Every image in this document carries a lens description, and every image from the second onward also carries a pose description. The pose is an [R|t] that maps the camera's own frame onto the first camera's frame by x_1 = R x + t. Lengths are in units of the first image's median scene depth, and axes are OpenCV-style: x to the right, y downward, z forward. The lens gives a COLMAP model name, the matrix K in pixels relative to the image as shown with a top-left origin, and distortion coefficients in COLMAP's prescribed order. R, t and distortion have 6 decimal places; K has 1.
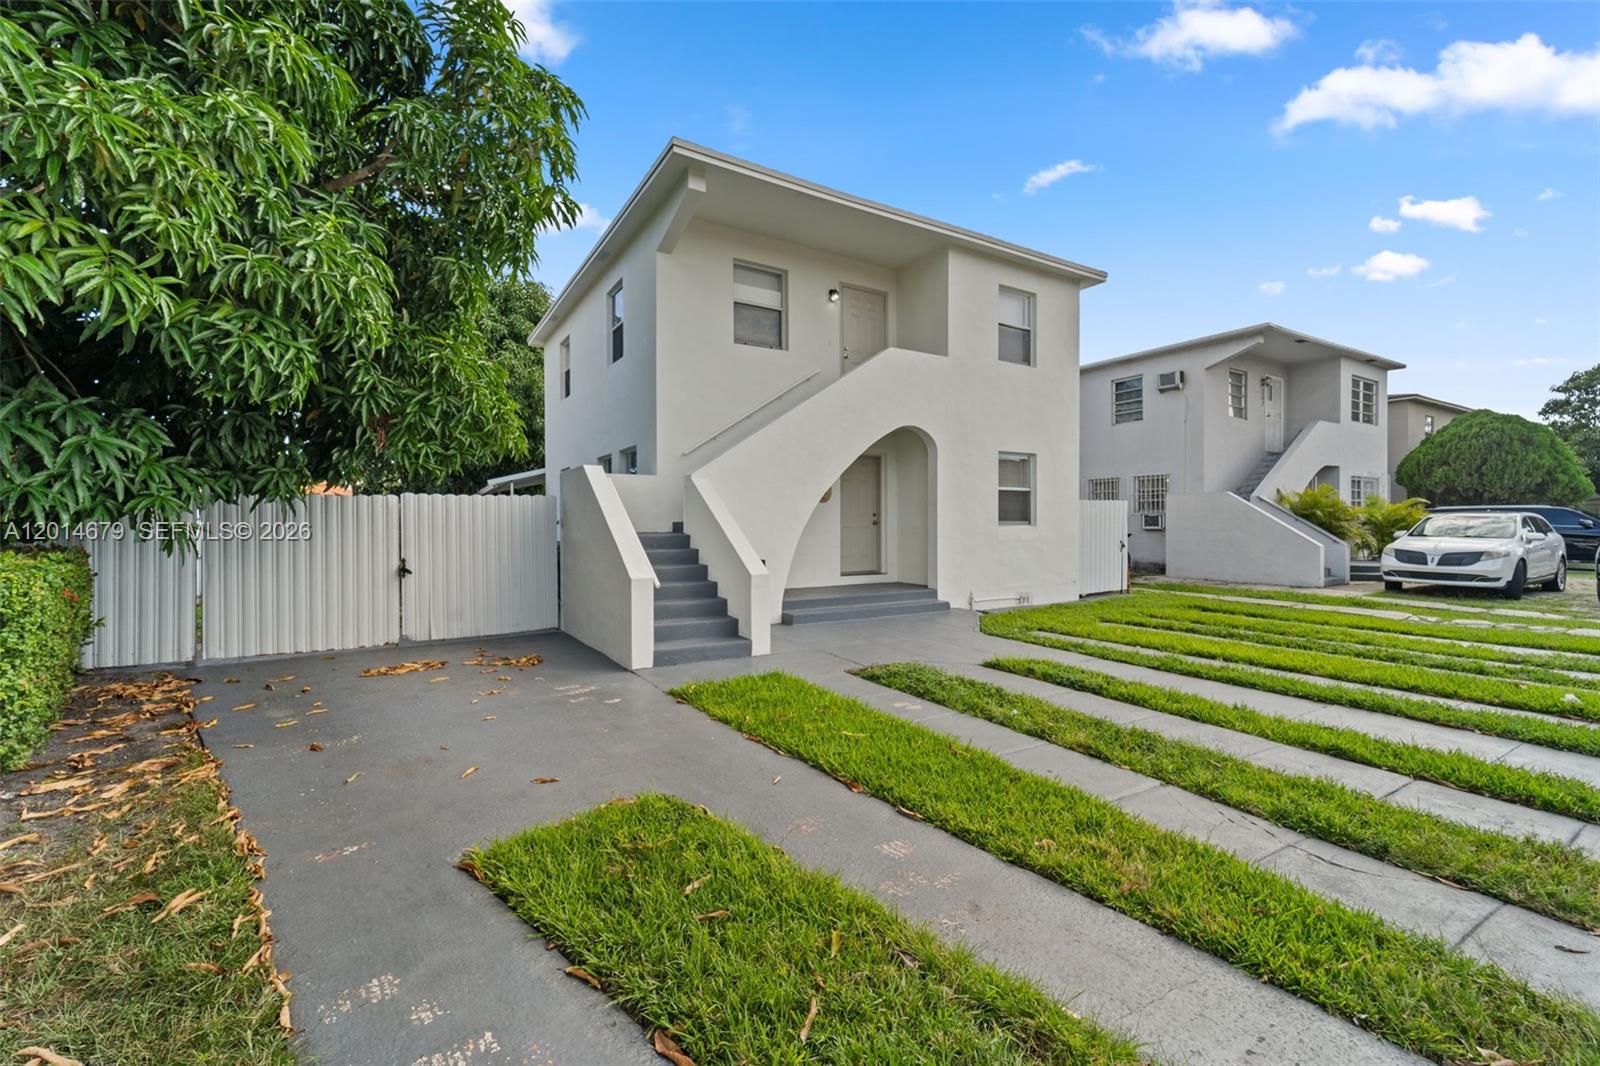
lens RADIAL K [[662.8, 0, 799.6], [0, 662.8, 524.0], [0, 0, 1]] dist [-0.000664, -0.000020]
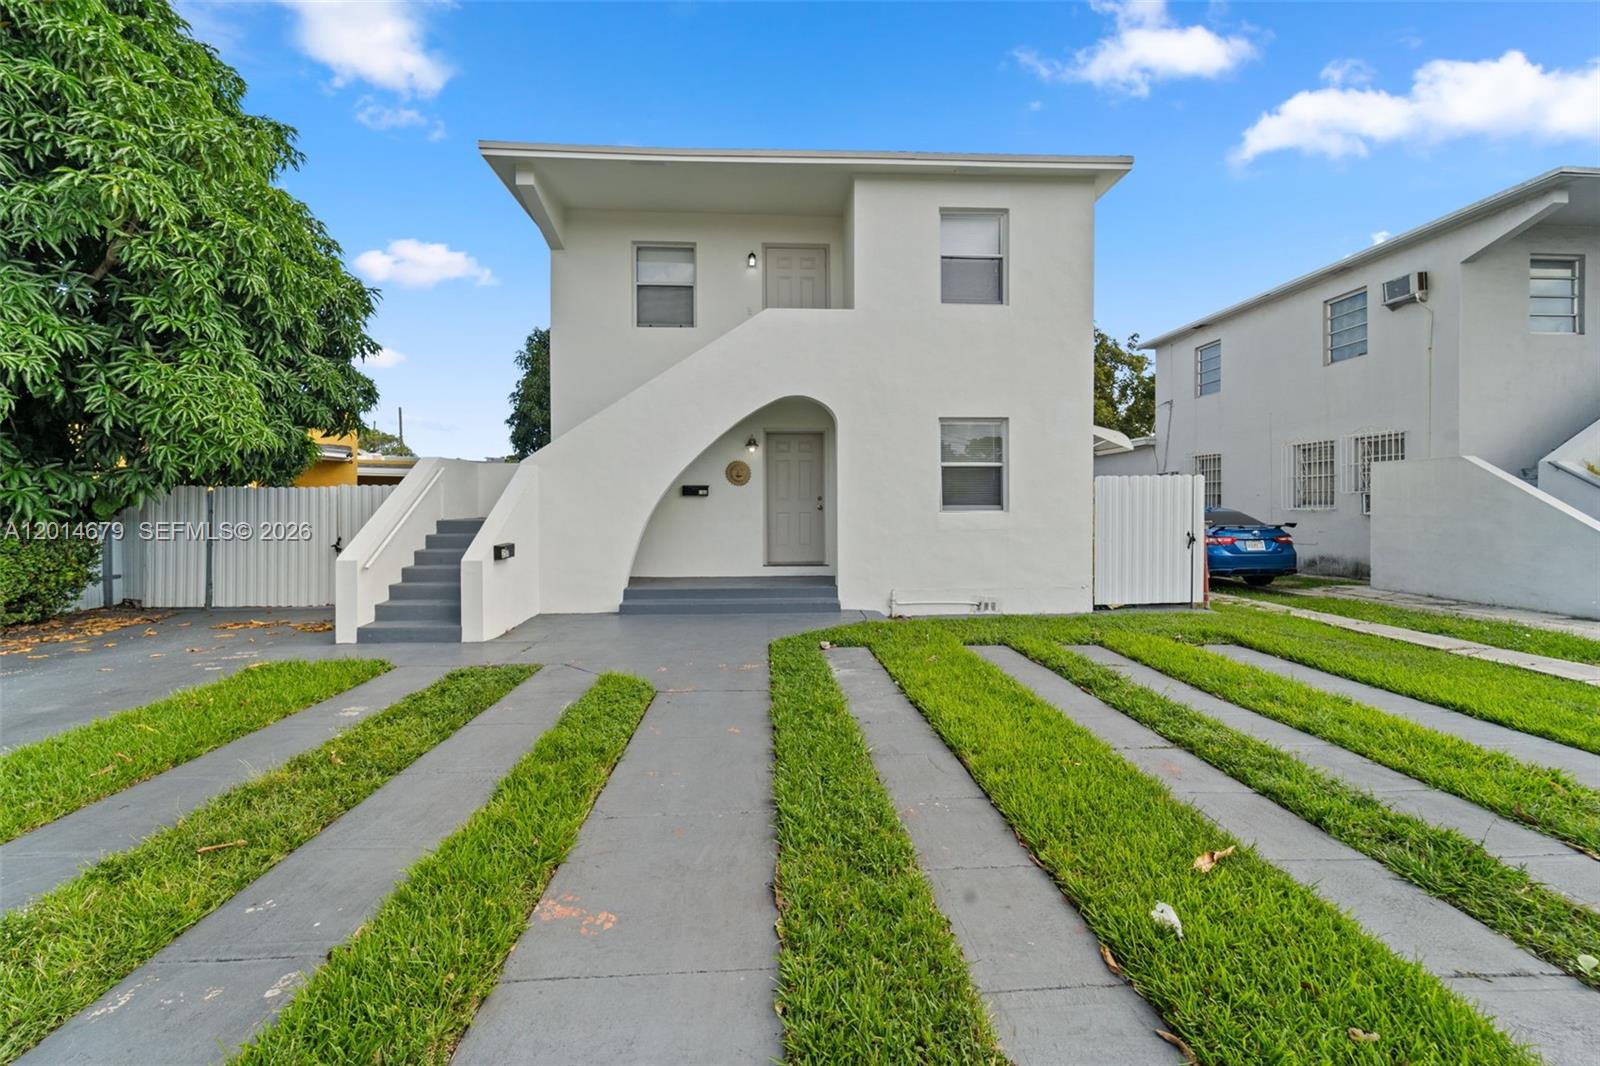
lens RADIAL K [[656.0, 0, 800.6], [0, 656.0, 507.7], [0, 0, 1]] dist [0.001319, 0.000098]
pose [[0.882697, -0.001013, -0.469941, 0.520533], [0.001304, 0.999999, 0.000293, -0.001977], [0.469940, -0.000871, 0.882698, 0.223344]]
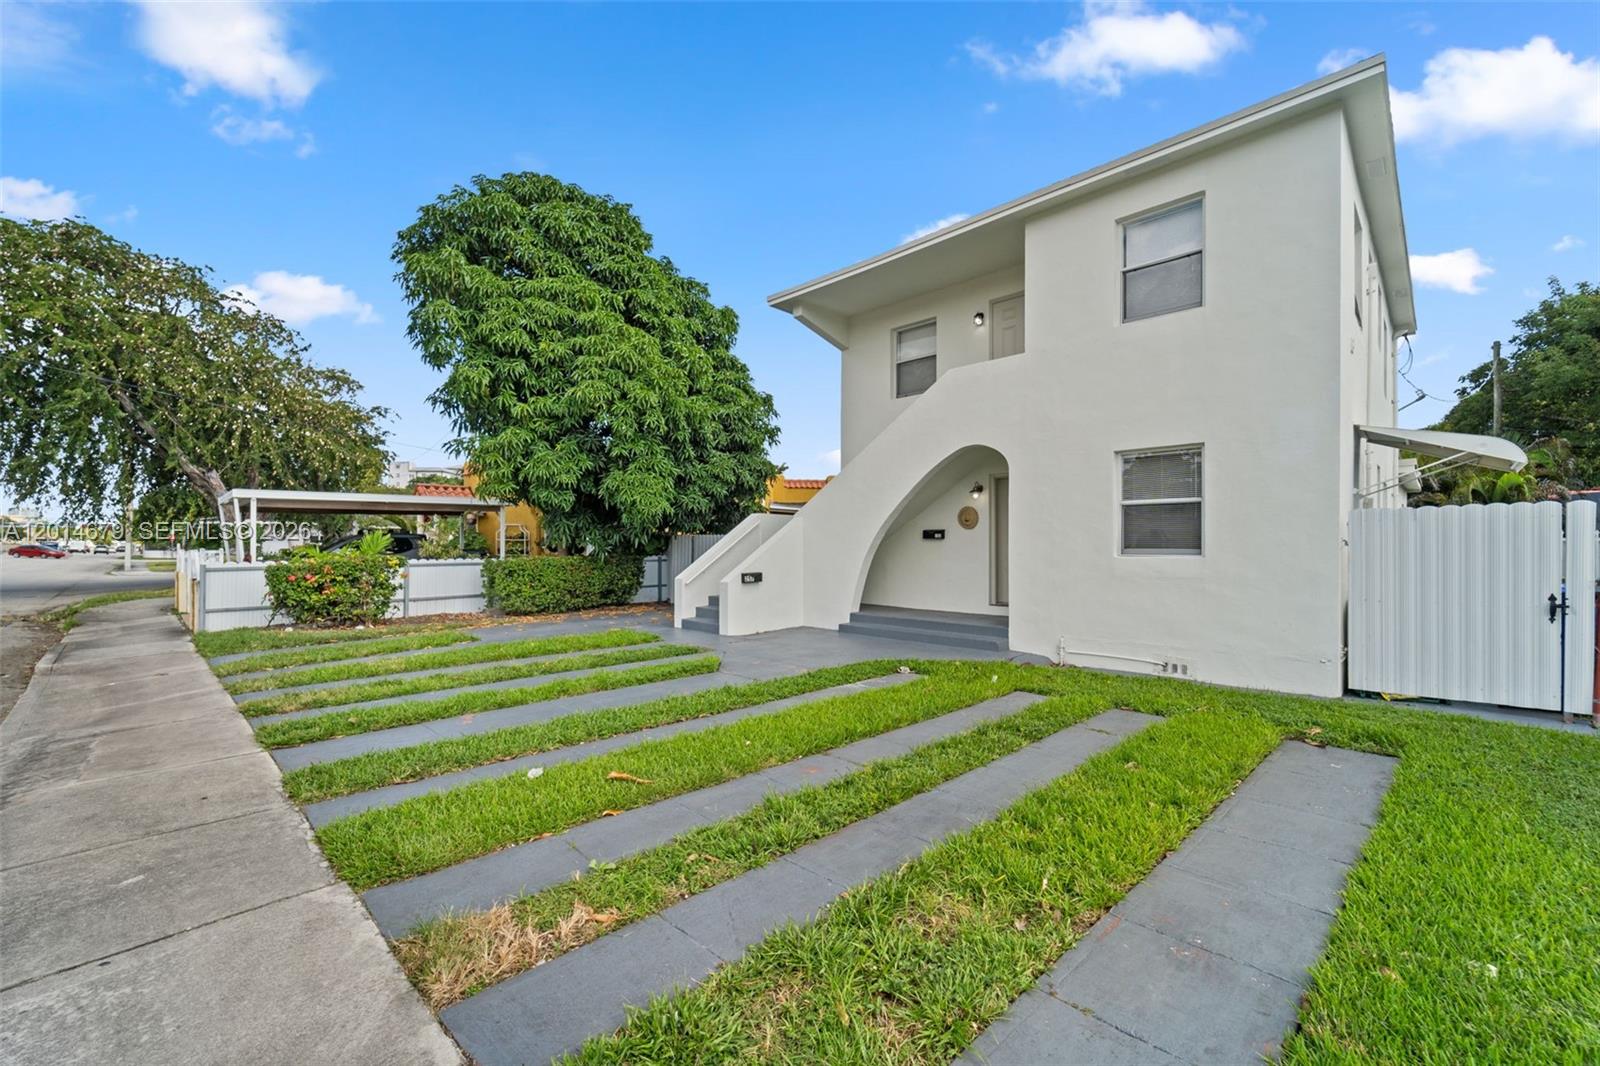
lens RADIAL K [[657.5, 0, 801.3], [0, 657.5, 537.9], [0, 0, 1]] dist [-0.000679, -0.000034]
pose [[0.249639, -0.014410, -0.968232, 0.900024], [-0.008669, 0.999816, -0.017115, -0.000641], [0.968300, 0.012666, 0.249468, 0.489419]]
